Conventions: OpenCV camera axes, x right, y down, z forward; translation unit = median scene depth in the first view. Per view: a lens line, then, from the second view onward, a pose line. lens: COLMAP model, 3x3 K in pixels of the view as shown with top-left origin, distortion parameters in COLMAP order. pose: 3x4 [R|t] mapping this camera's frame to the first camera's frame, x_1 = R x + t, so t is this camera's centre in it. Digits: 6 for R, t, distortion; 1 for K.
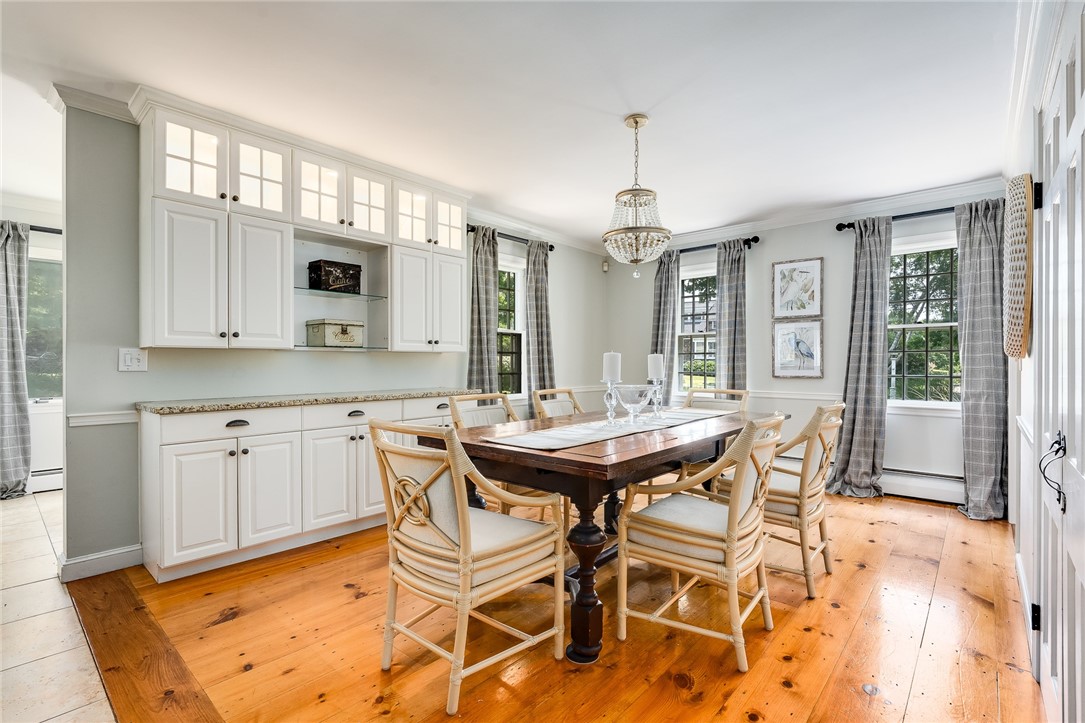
lens RADIAL K [[496.9, 0, 542.5], [0, 496.9, 364.3], [0, 0, 1]] dist [-0.004939, -0.000387]
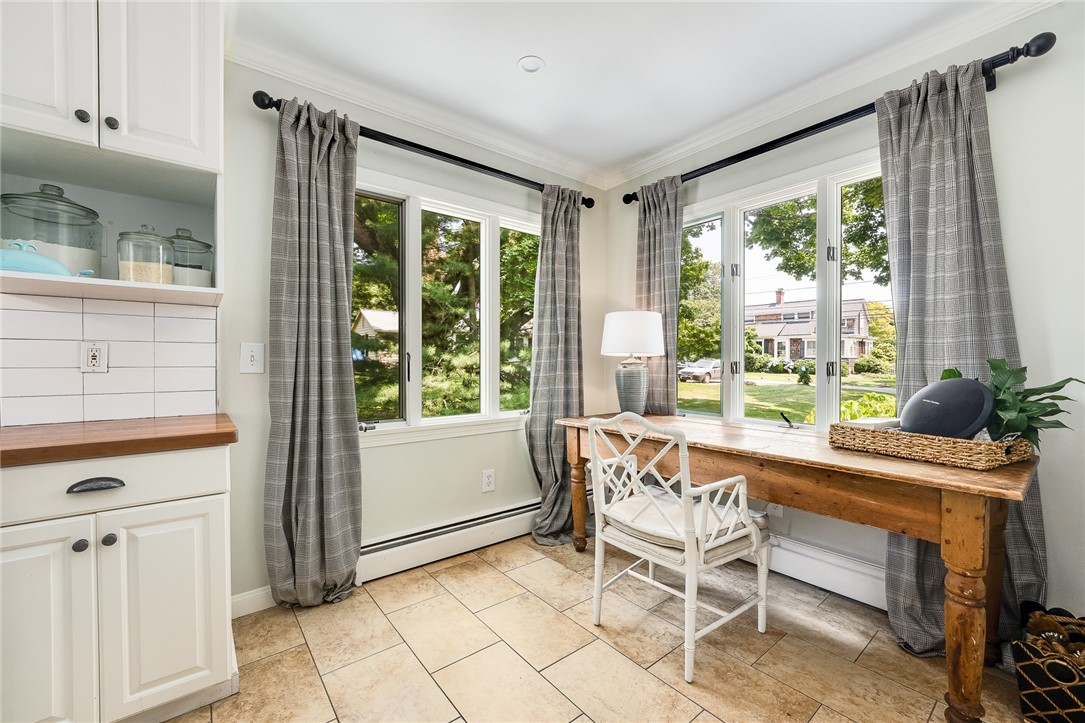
lens RADIAL K [[441.2, 0, 545.8], [0, 441.2, 362.0], [0, 0, 1]] dist [-0.027078, 0.002871]
pose [[0.985901, -0.001311, -0.167323, -1.095800], [0.002092, 0.999988, 0.004490, -0.007953], [0.167315, -0.004777, 0.985892, 0.789064]]
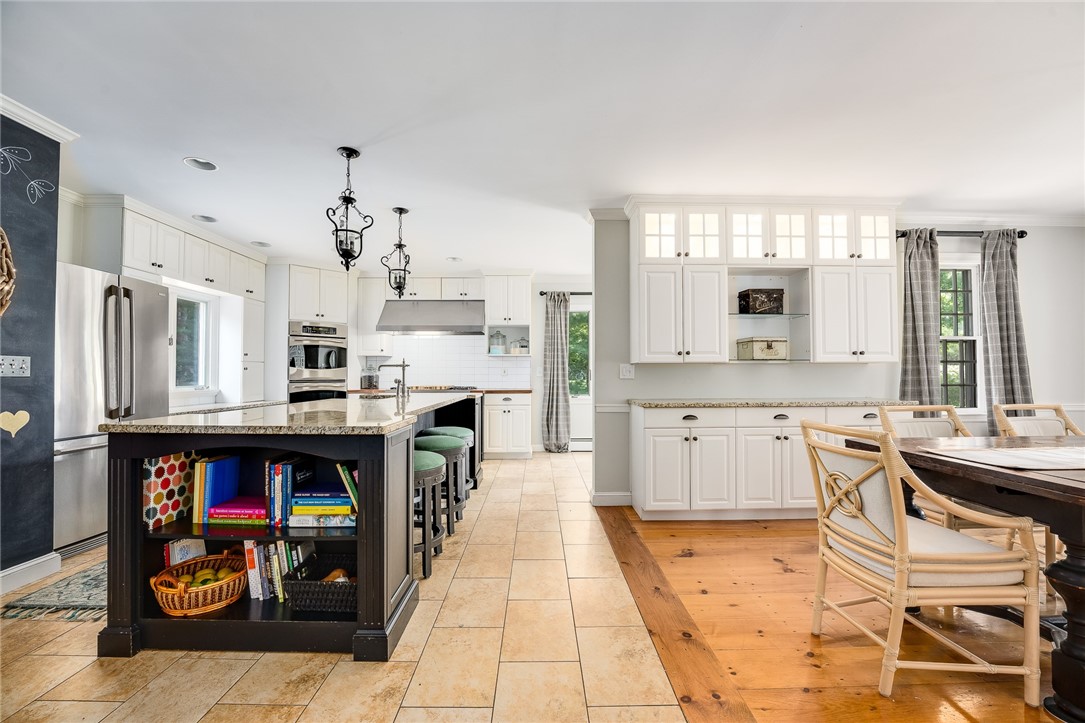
lens RADIAL K [[441.2, 0, 538.5], [0, 441.2, 365.6], [0, 0, 1]] dist [-0.027078, 0.002871]
pose [[0.667237, -0.014498, -0.744704, 0.012051], [-0.001026, 0.999792, -0.020383, 0.000924], [0.744844, 0.014364, 0.667084, -0.123145]]
